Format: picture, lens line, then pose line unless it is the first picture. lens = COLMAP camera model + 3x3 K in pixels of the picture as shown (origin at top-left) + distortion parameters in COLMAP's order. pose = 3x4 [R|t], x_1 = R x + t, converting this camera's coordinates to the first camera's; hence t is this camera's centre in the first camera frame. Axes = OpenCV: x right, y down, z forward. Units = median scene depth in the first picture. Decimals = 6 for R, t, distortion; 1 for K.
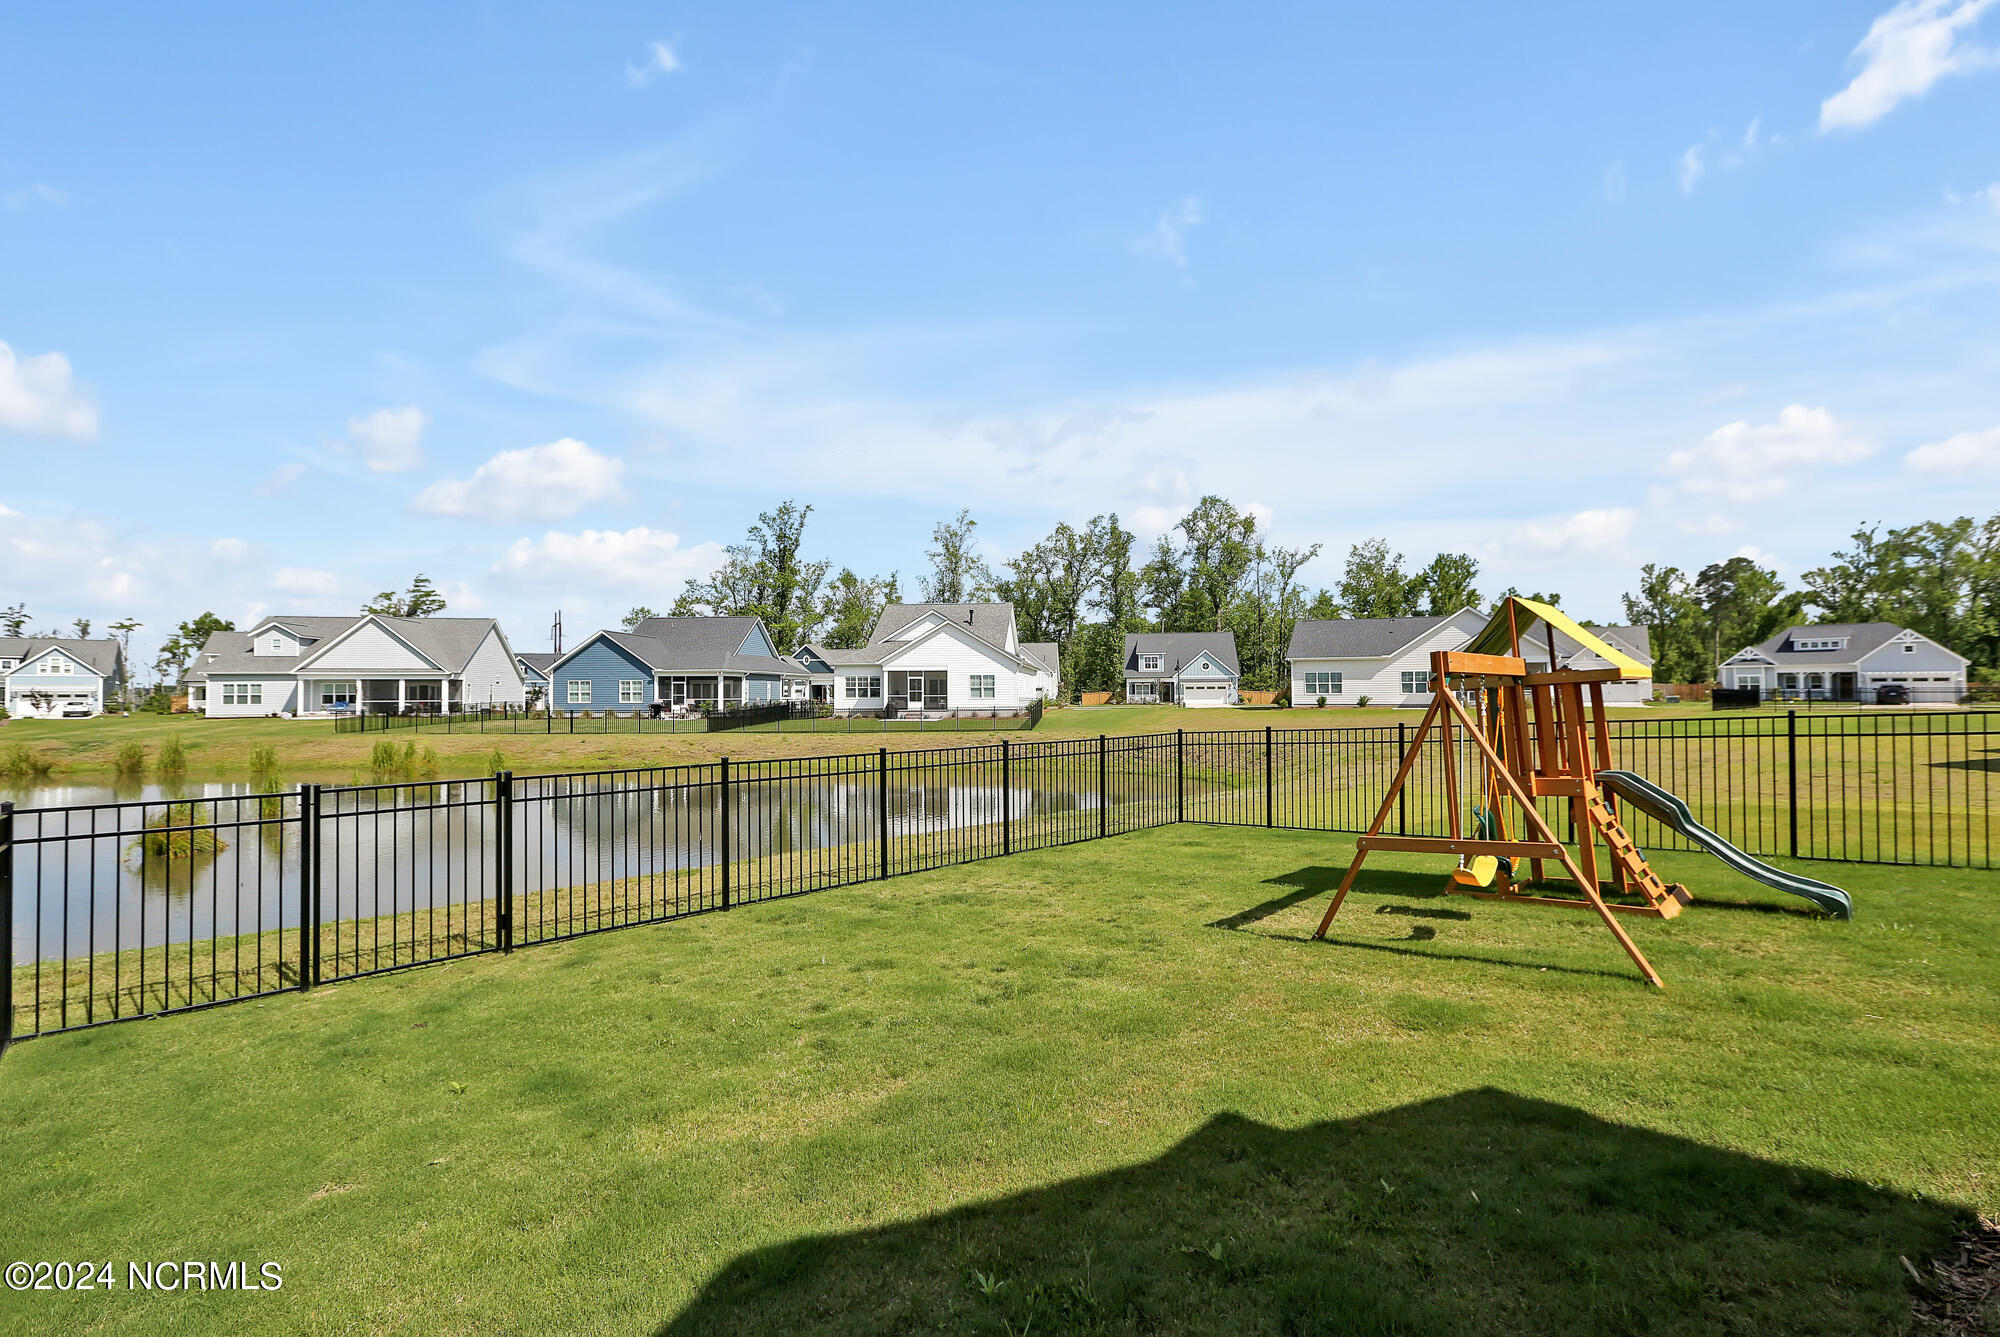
lens RADIAL K [[907.1, 0, 1030.0], [0, 907.1, 662.4], [0, 0, 1]] dist [0.001918, 0.000085]
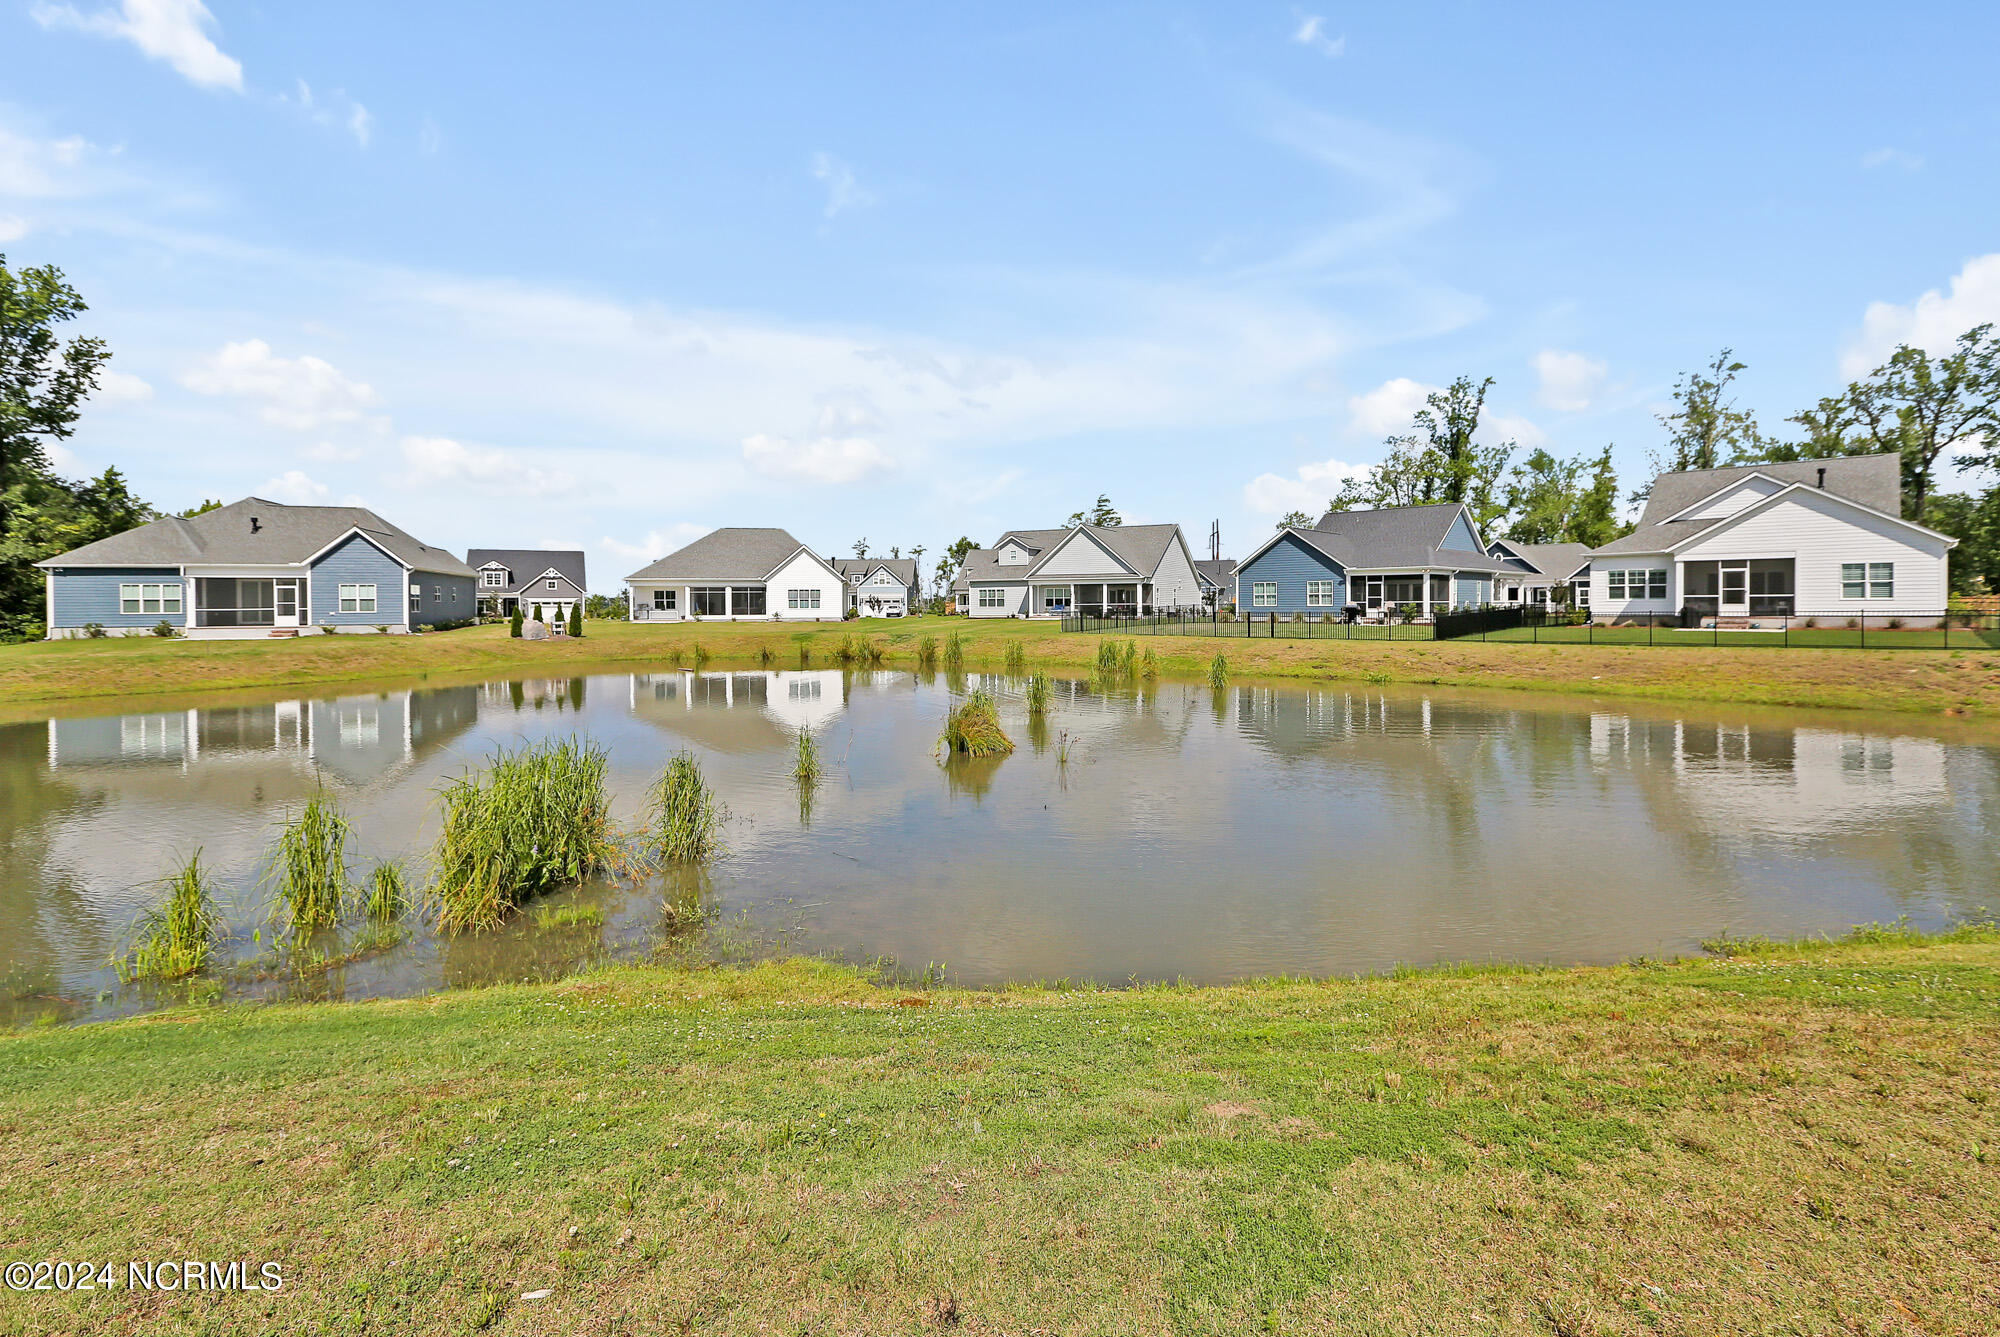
lens RADIAL K [[907.0, 0, 1028.7], [0, 907.0, 616.2], [0, 0, 1]] dist [-0.000183, -0.000449]
pose [[0.789537, 0.009107, -0.613635, -0.105769], [0.020209, 0.998962, 0.040827, 0.010976], [0.613370, -0.044635, 0.788533, 0.099893]]
